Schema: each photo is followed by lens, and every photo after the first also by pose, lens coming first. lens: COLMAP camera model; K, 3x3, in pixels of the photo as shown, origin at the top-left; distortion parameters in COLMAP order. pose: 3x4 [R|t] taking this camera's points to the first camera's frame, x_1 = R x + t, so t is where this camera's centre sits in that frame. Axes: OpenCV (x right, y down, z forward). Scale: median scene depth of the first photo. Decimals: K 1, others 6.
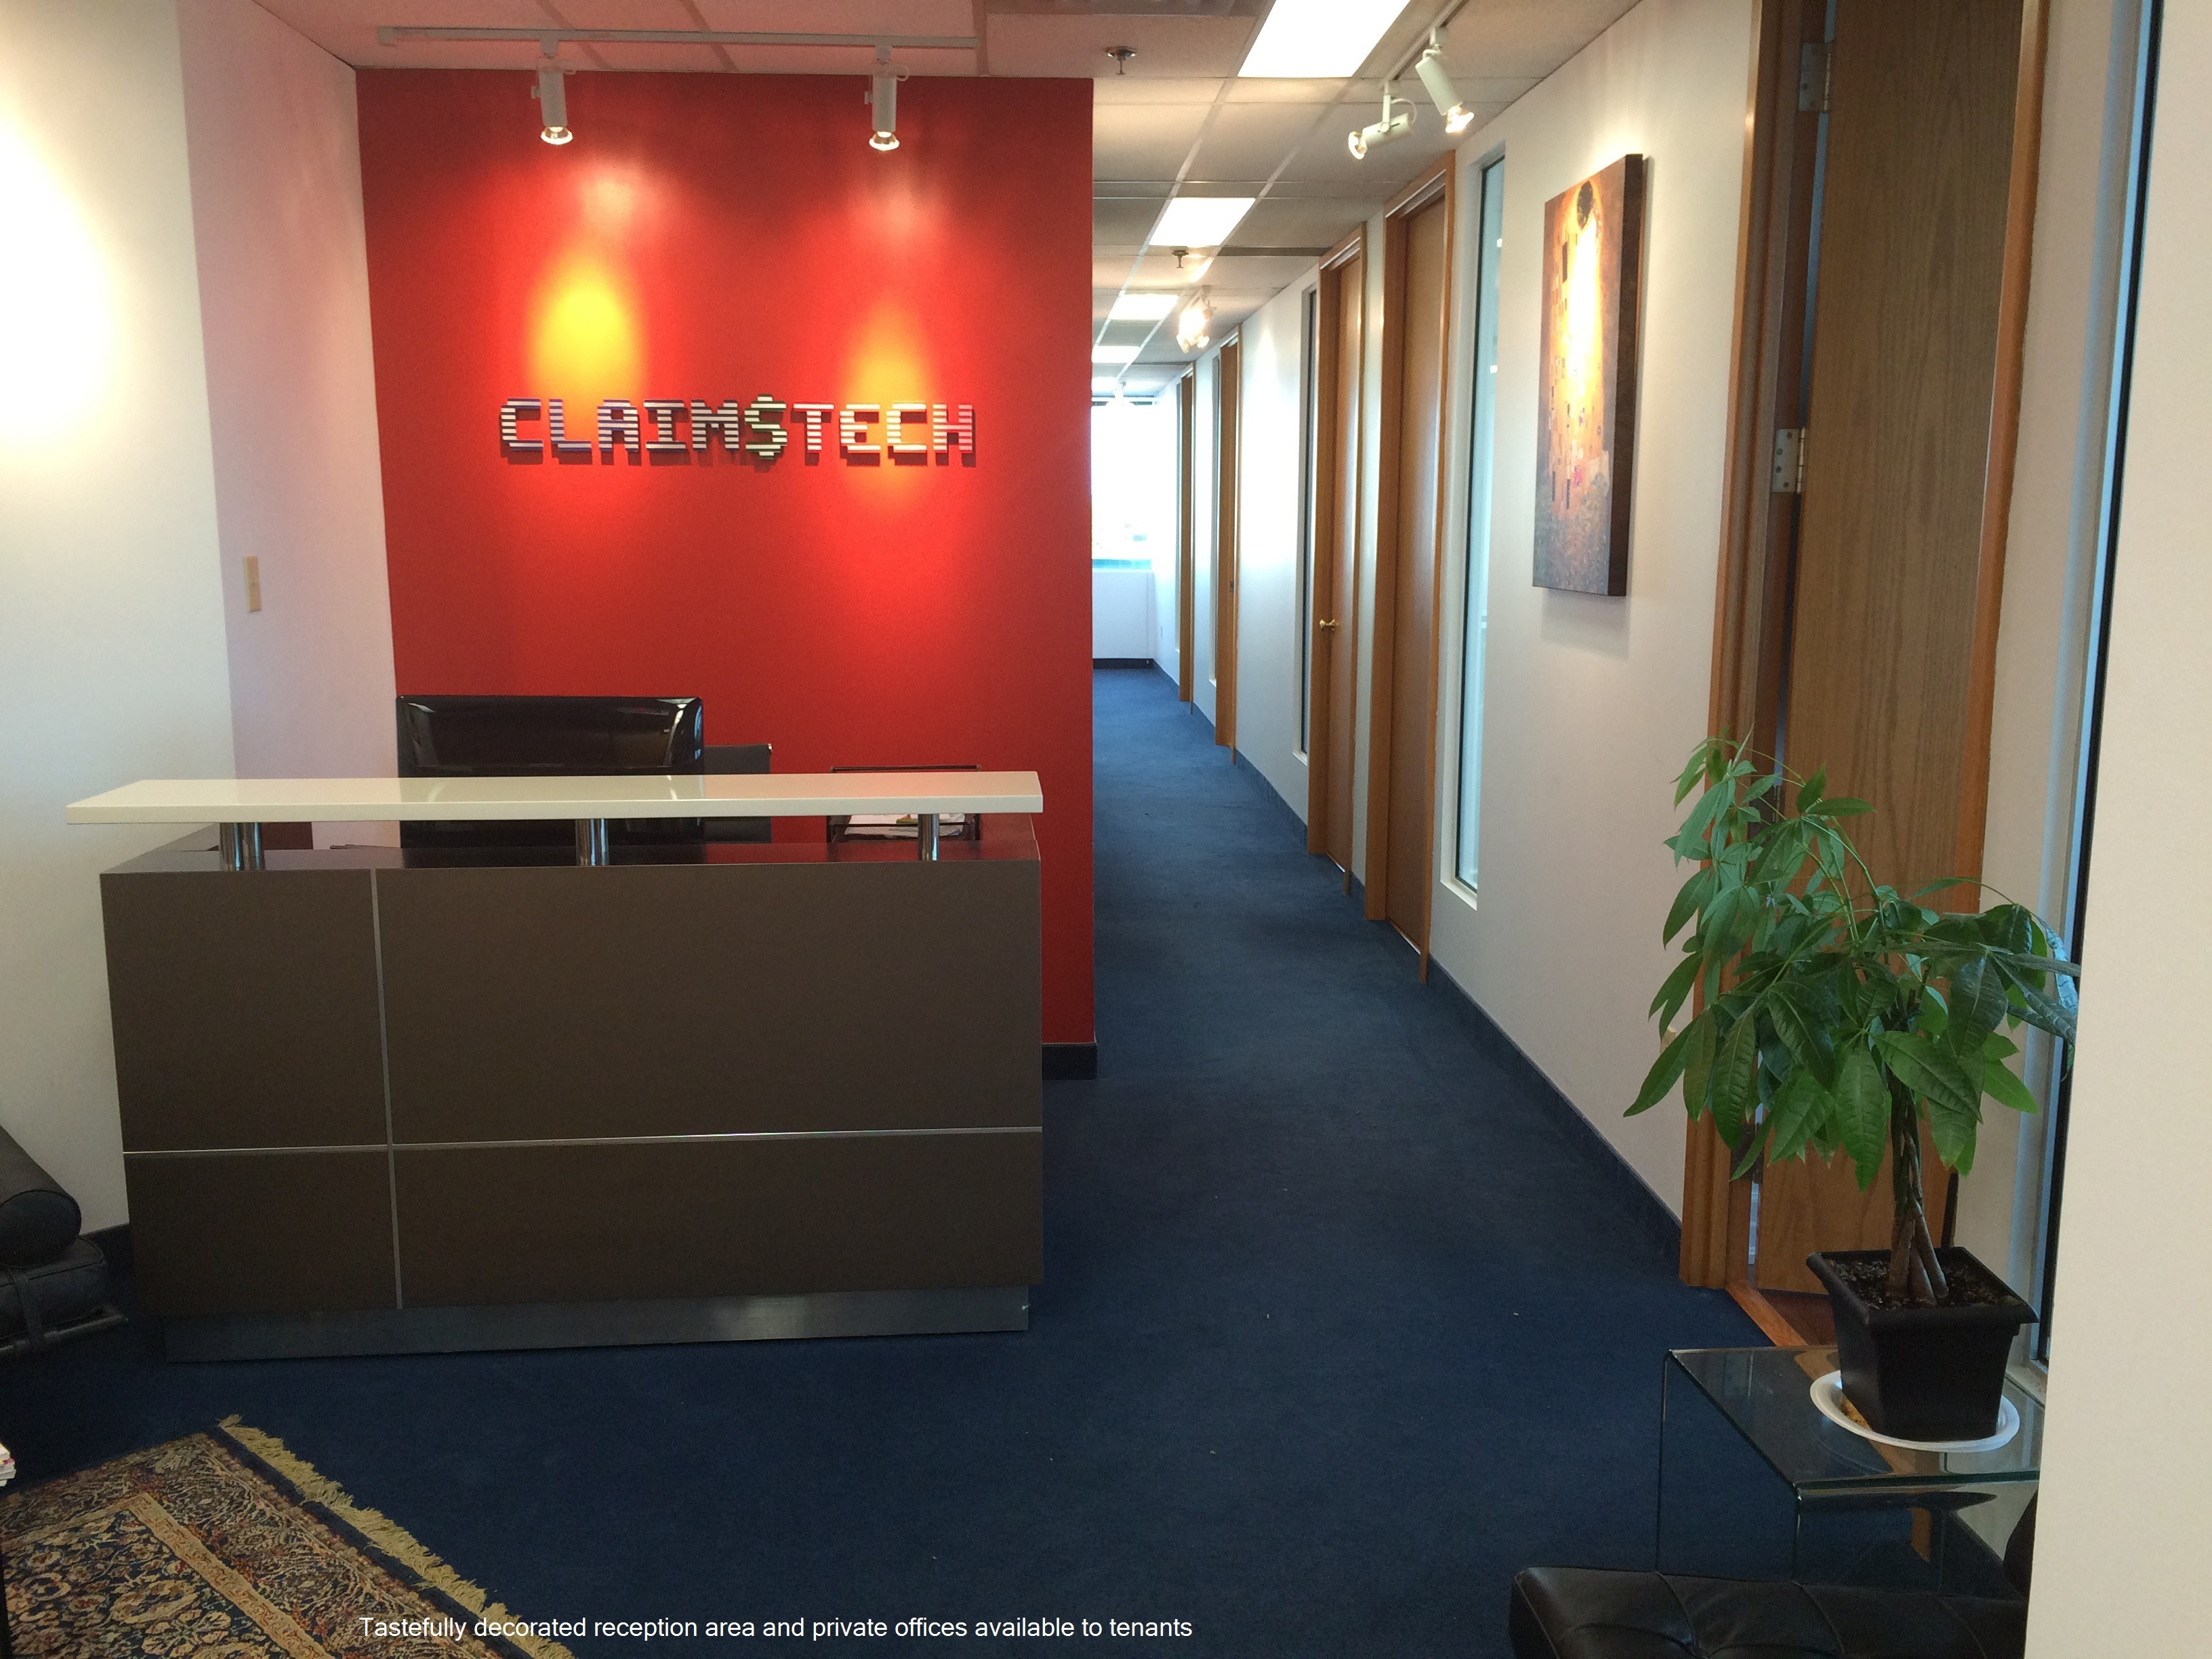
lens RADIAL K [[1903.3, 0, 1099.7], [0, 1903.3, 821.8], [0, 0, 1]] dist [0.094420, -0.118659]
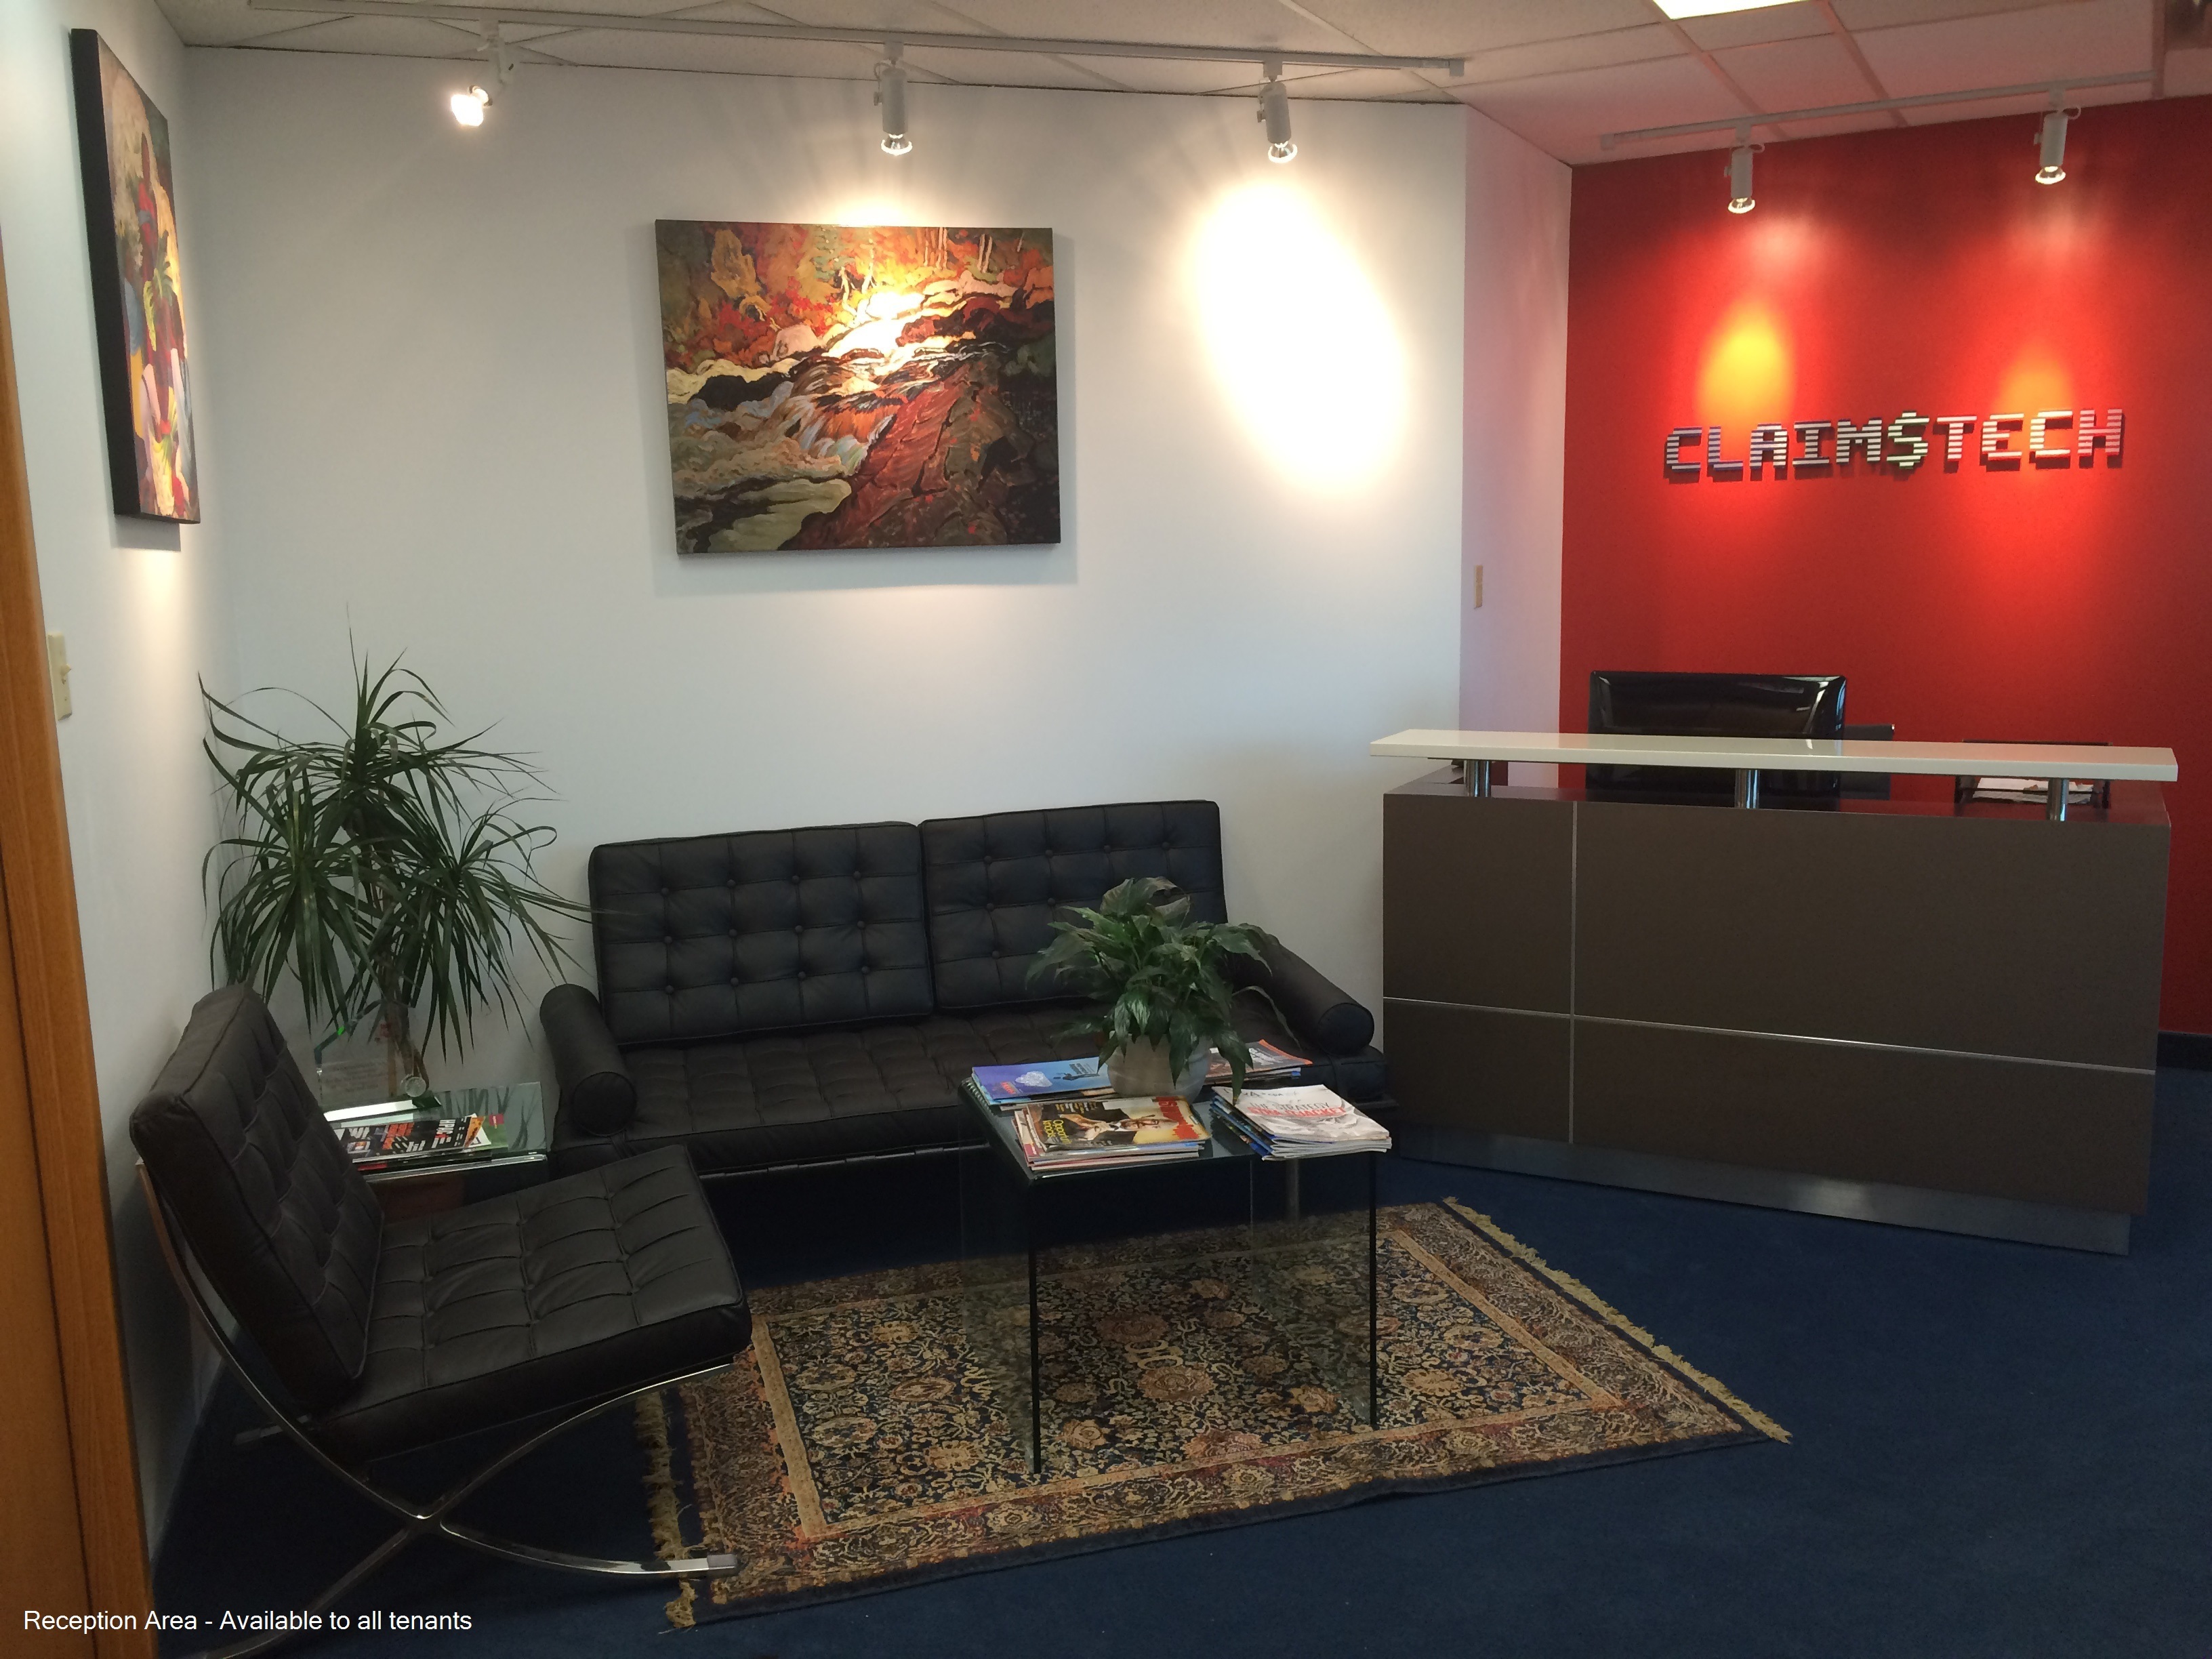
lens RADIAL K [[1903.3, 0, 1099.7], [0, 1903.3, 821.8], [0, 0, 1]] dist [0.094420, -0.118659]
pose [[0.860040, 0.058694, -0.506840, 0.002910], [-0.061993, 0.998023, 0.010381, 0.032917], [0.506447, 0.022493, 0.861978, -0.203503]]
